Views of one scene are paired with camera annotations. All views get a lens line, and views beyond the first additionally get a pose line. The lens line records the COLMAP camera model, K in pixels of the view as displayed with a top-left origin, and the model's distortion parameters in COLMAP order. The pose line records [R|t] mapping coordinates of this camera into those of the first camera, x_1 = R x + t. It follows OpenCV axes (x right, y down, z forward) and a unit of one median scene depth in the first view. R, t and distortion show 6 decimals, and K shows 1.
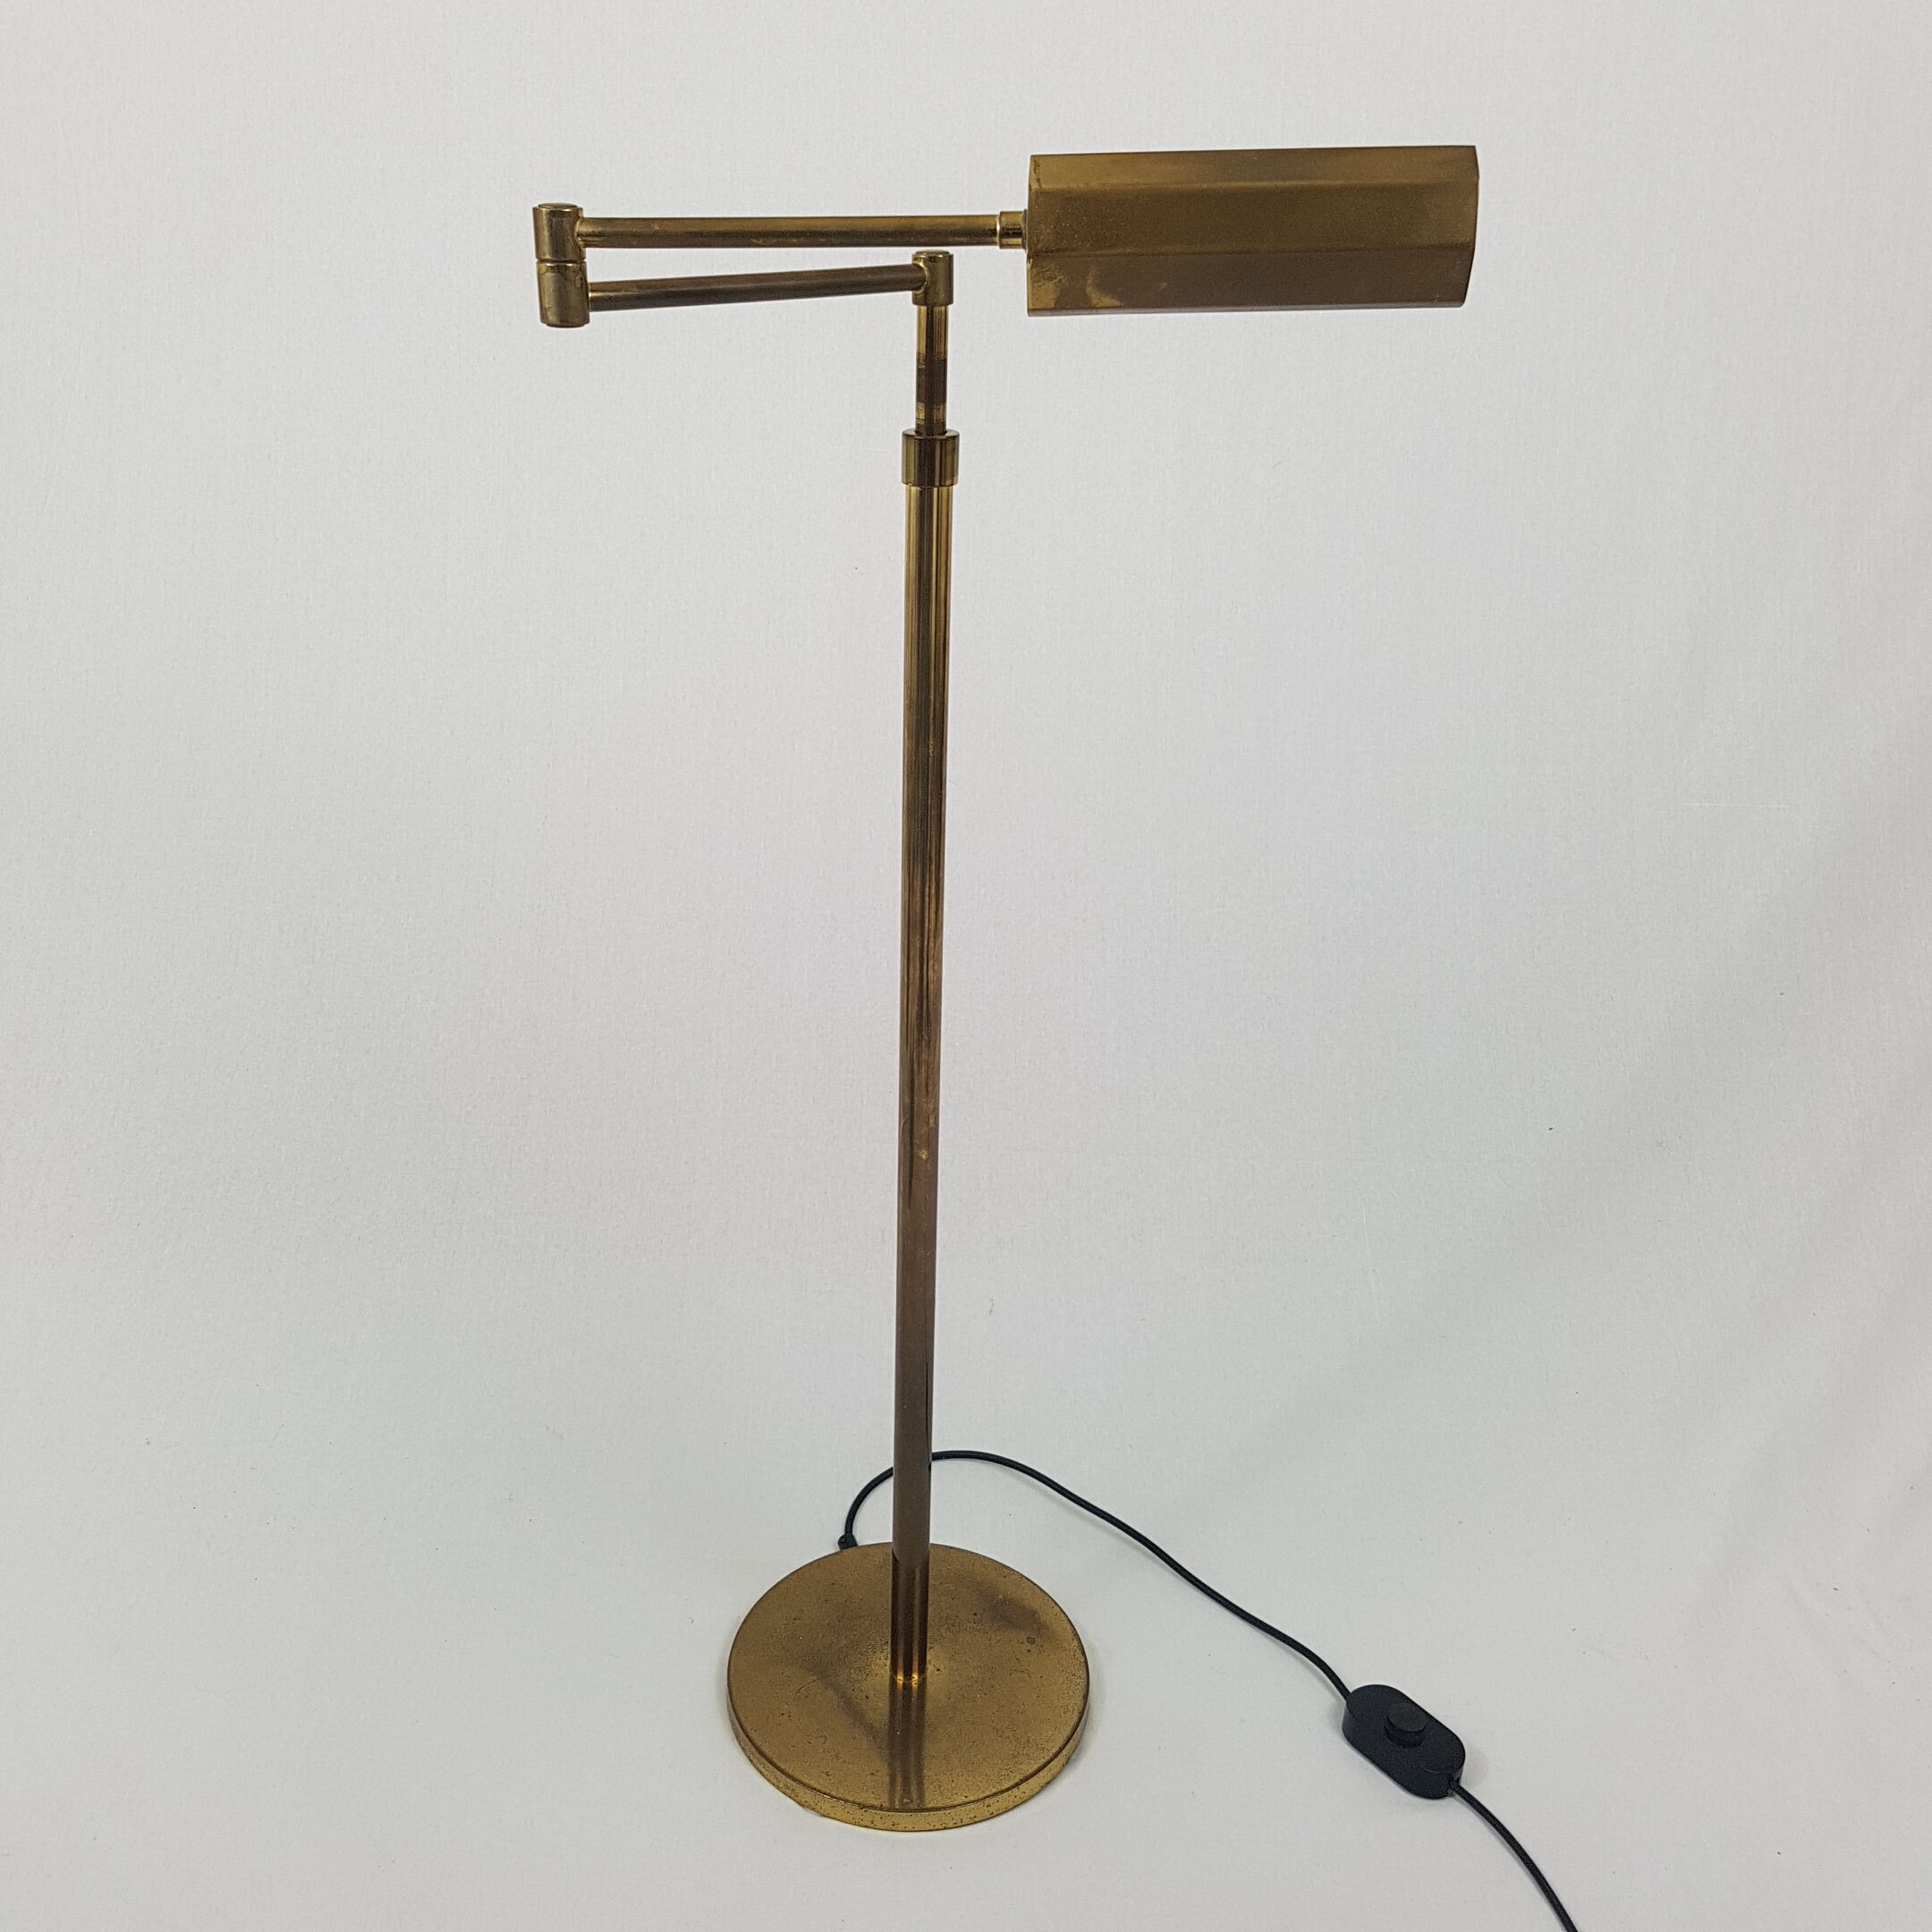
lens RADIAL K [[2143.0, 0, 932.8], [0, 2143.0, 1004.0], [0, 0, 1]] dist [0.322634, -0.920962]
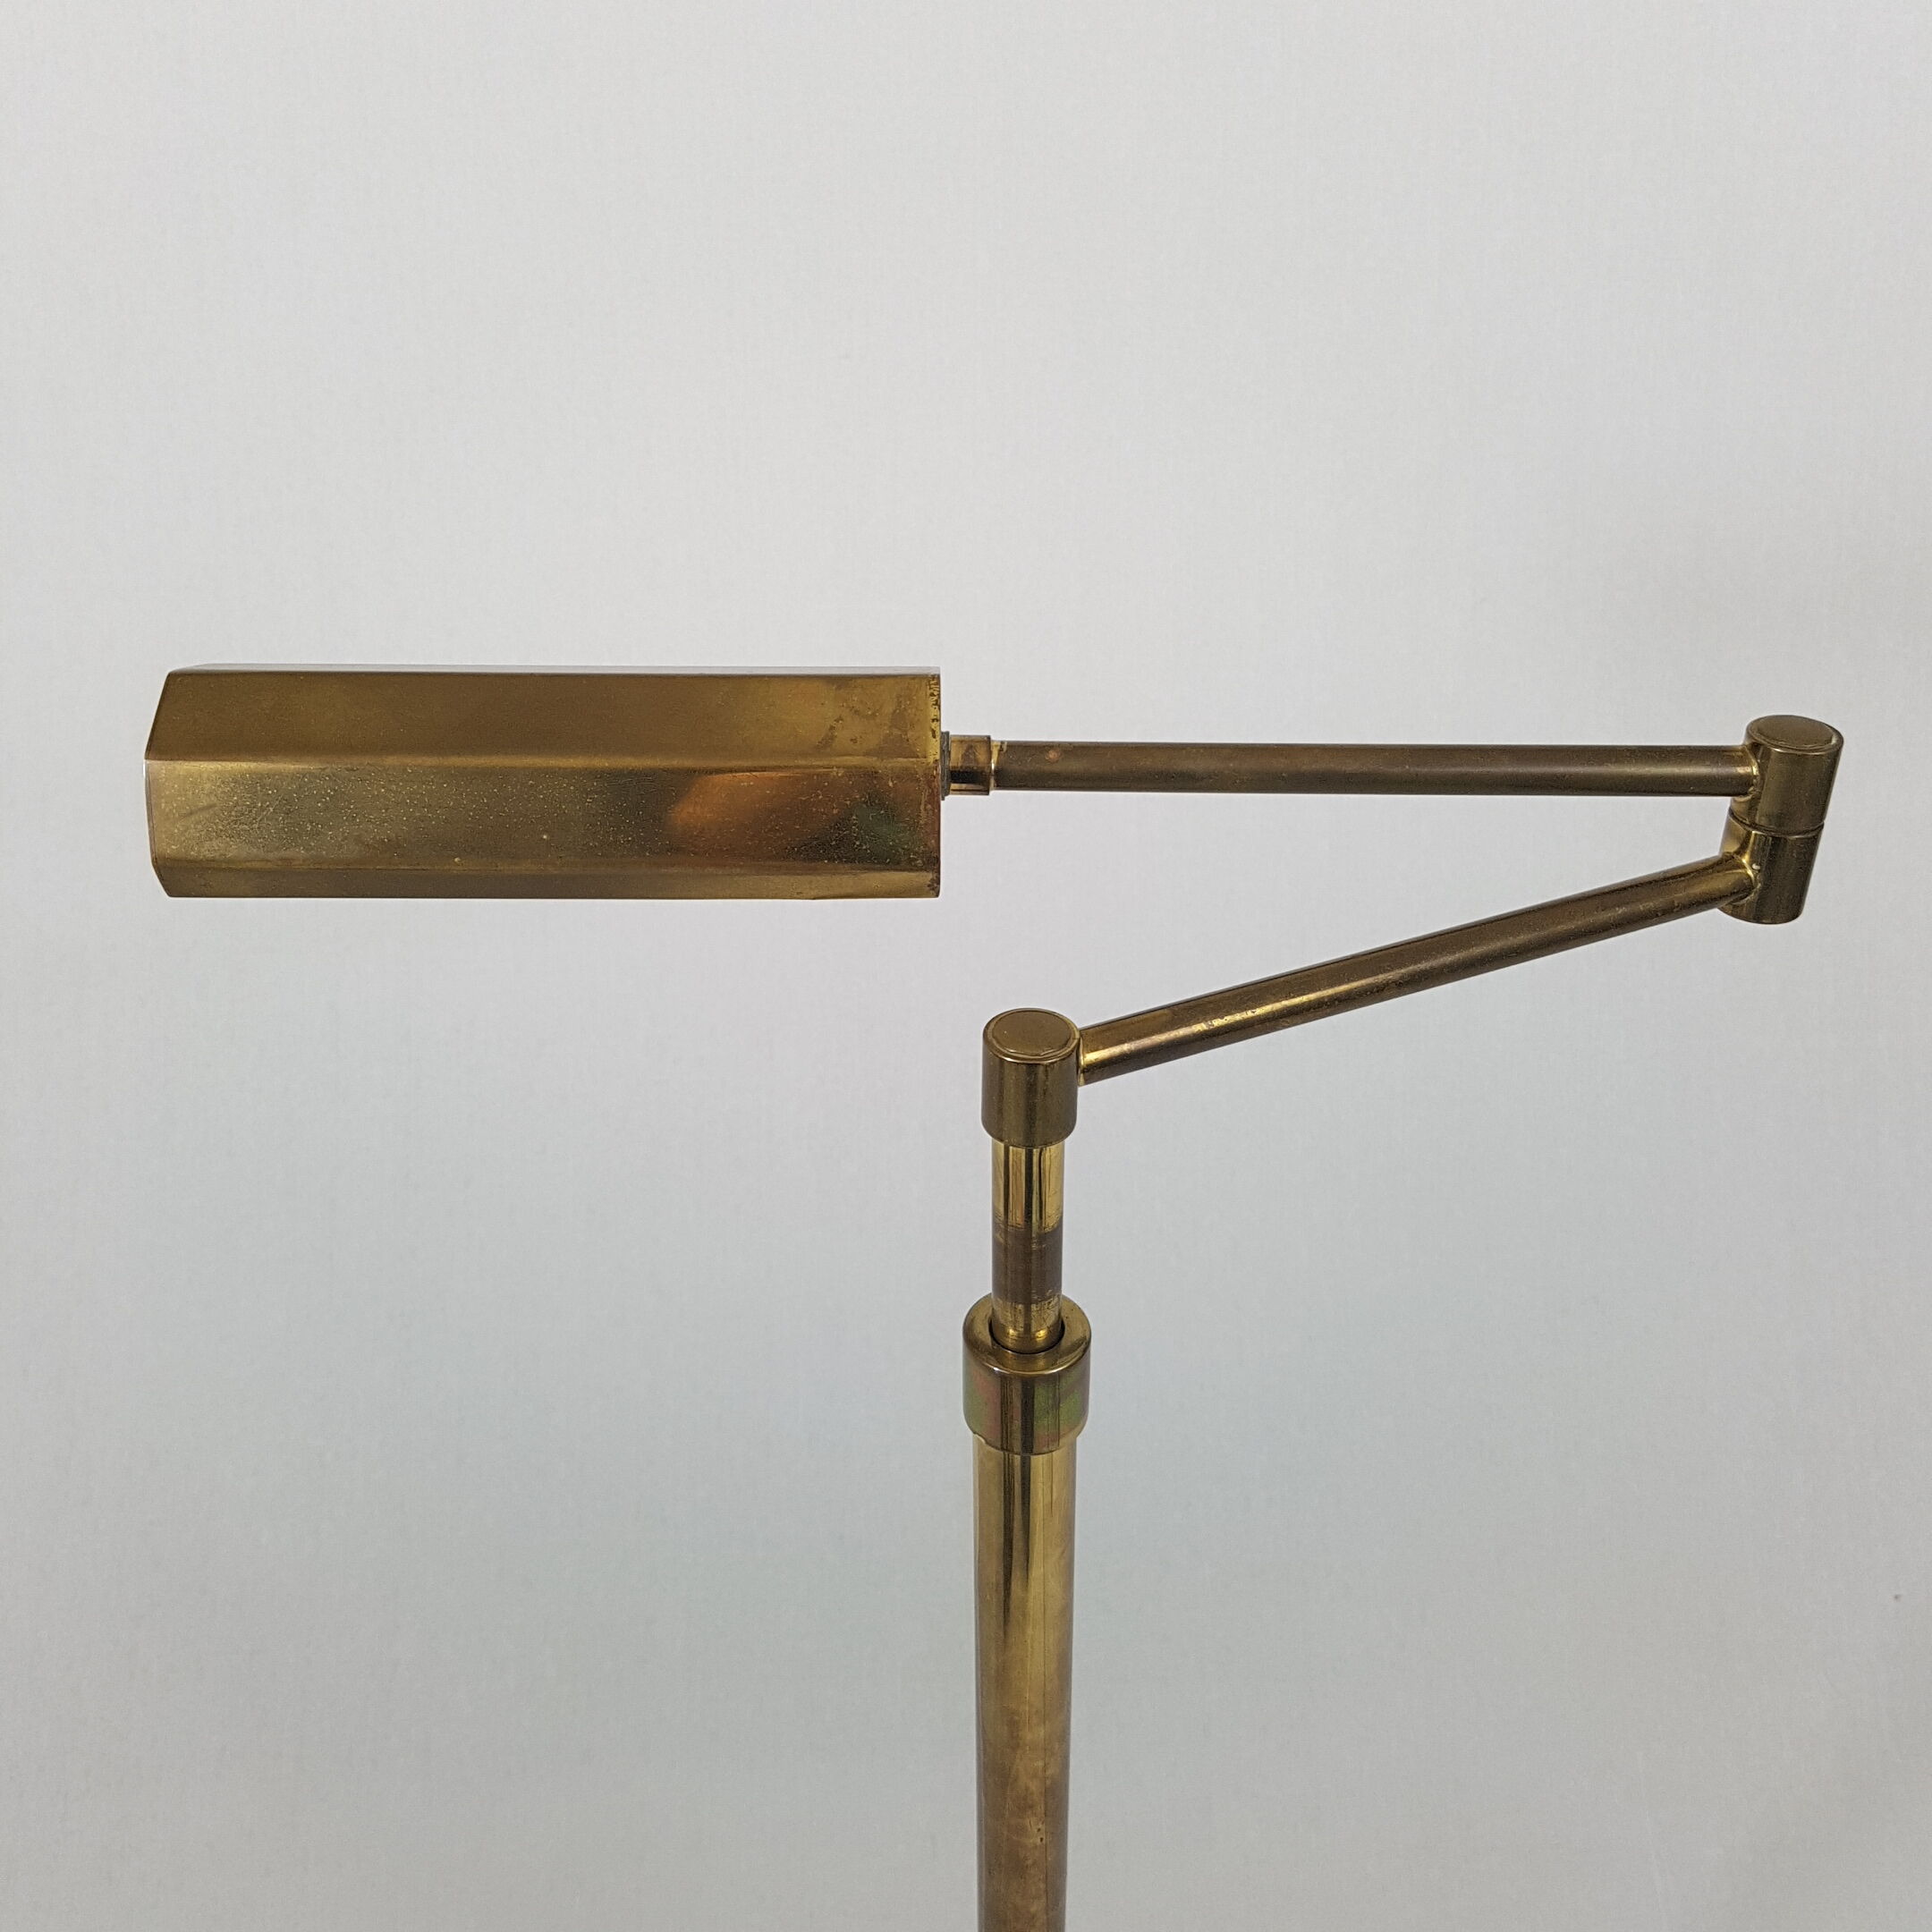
lens RADIAL K [[2147.6, 0, 966.0], [0, 2147.6, 966.0], [0, 0, 1]] dist [0.304997, -0.912480]
pose [[0.999317, -0.036253, 0.007216, -0.010715], [0.035135, 0.992242, 0.119257, -0.303882], [-0.011483, -0.118922, 0.992837, 0.449586]]
